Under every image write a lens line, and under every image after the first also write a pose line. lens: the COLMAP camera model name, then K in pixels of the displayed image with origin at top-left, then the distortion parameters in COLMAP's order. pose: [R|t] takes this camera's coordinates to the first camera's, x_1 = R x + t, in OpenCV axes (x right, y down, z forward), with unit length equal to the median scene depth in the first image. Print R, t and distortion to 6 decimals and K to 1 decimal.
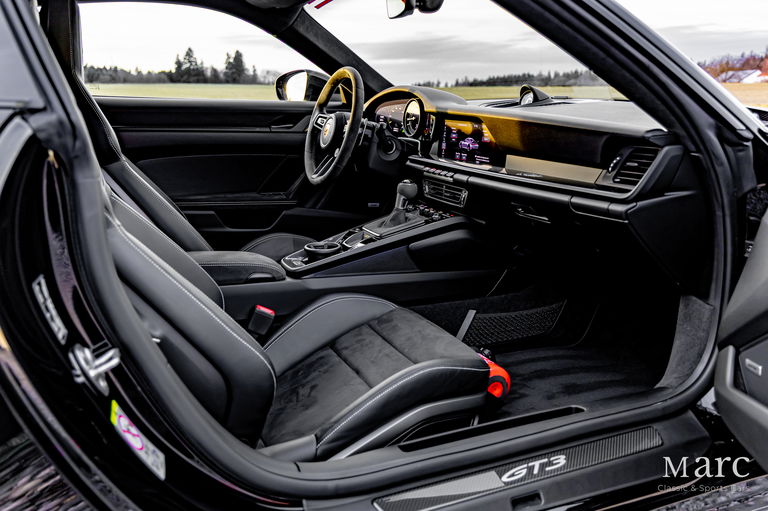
lens RADIAL K [[649.8, 0, 384.5], [0, 649.8, 252.4], [0, 0, 1]] dist [0.030483, -0.013424]
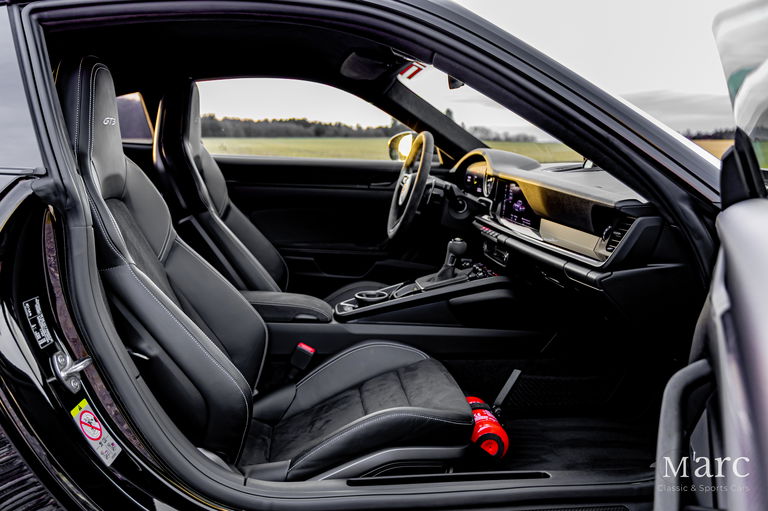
lens RADIAL K [[649.8, 0, 382.2], [0, 649.8, 256.5], [0, 0, 1]] dist [0.030483, -0.013424]
pose [[0.952590, 0.054990, -0.299247, 0.265368], [-0.076829, 0.995133, -0.061704, -0.008770], [0.294397, 0.081769, 0.952179, -0.038436]]
